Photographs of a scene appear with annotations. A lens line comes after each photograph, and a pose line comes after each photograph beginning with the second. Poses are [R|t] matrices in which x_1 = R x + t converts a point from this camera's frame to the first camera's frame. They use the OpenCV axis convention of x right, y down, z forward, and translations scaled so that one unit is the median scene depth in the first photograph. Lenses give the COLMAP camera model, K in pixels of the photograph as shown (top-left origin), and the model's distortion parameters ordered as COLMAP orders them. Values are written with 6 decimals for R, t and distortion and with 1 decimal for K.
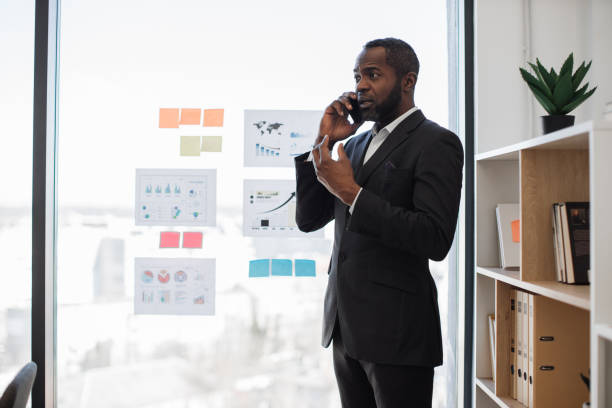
lens RADIAL K [[921.9, 0, 304.4], [0, 921.9, 199.9], [0, 0, 1]] dist [-0.213426, 0.000000]
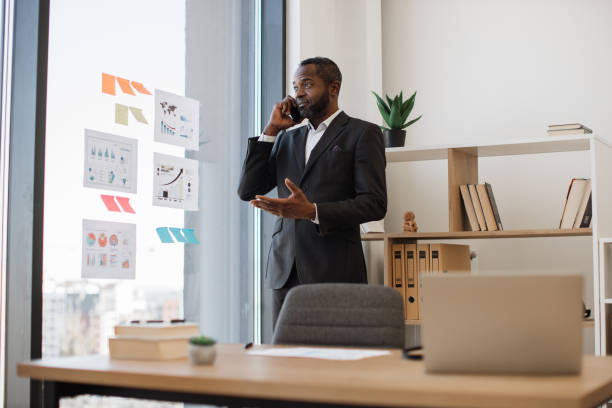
lens RADIAL K [[921.9, 0, 308.2], [0, 921.9, 204.7], [0, 0, 1]] dist [-0.213426, 0.000000]
pose [[0.535668, 0.065005, 0.841923, -0.871123], [-0.003340, 0.997188, -0.074868, 0.119018], [-0.844422, 0.037292, 0.534379, 0.278287]]
